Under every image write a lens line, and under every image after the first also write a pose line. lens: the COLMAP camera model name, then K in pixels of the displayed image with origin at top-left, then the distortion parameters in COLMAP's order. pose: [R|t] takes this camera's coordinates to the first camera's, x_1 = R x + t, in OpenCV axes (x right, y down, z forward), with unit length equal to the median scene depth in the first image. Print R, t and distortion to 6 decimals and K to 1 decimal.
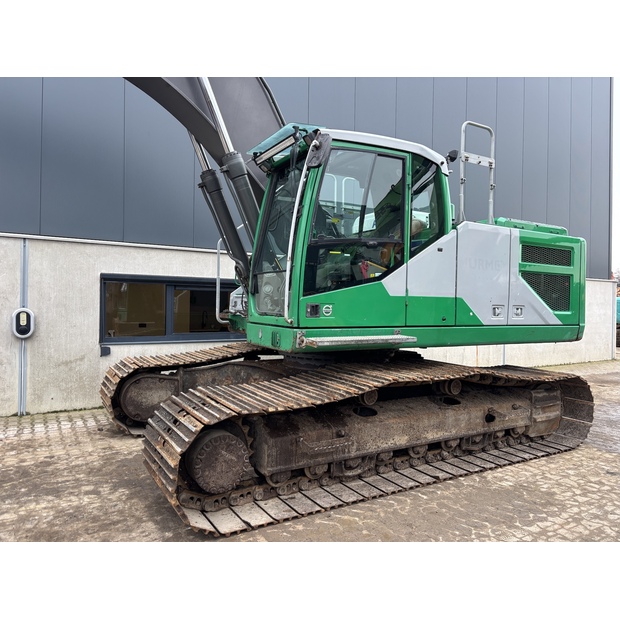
lens RADIAL K [[468.8, 0, 313.3], [0, 468.8, 306.2], [0, 0, 1]] dist [0.045915, -0.055923]
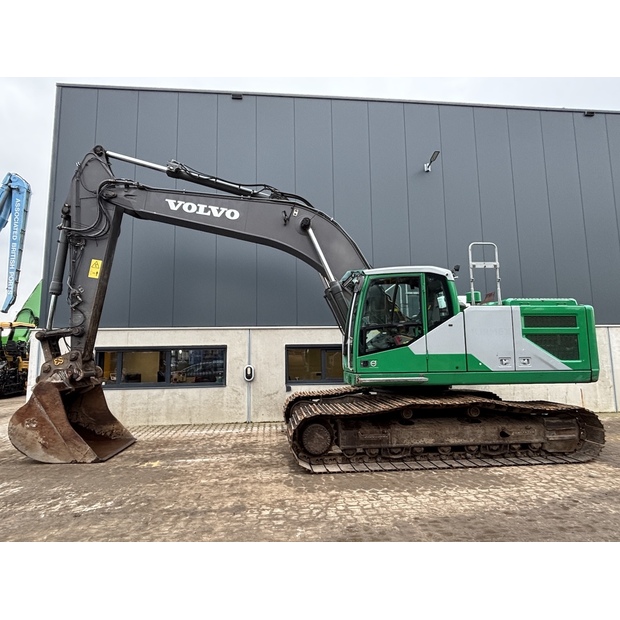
lens RADIAL K [[391.2, 0, 307.4], [0, 391.2, 310.7], [0, 0, 1]] dist [0.018598, -0.032141]
pose [[0.897920, -0.079993, -0.432828, 0.414580], [0.025834, 0.991230, -0.129599, -0.004993], [0.439399, 0.105187, 0.892112, -0.455430]]
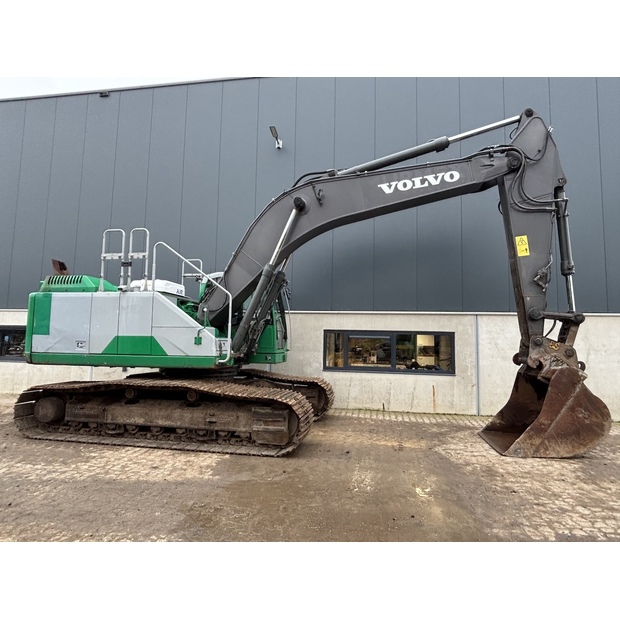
lens RADIAL K [[390.3, 0, 314.6], [0, 390.3, 309.0], [0, 0, 1]] dist [-0.012758, -0.002512]
pose [[0.764132, -0.056382, -0.642591, 1.548766], [-0.008161, 0.995248, -0.097029, 0.006059], [0.645008, 0.079387, 0.760041, 0.269291]]
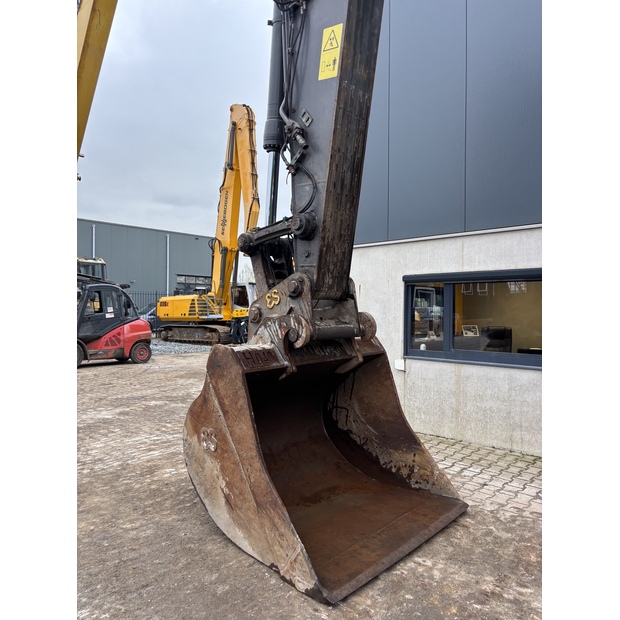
lens RADIAL K [[468.8, 0, 314.3], [0, 468.8, 308.9], [0, 0, 1]] dist [0.045915, -0.055923]
pose [[0.269106, -0.010642, -0.963052, -0.360346], [-0.002678, 0.999927, -0.011798, -0.007156], [0.963107, 0.005754, 0.269058, 0.357873]]
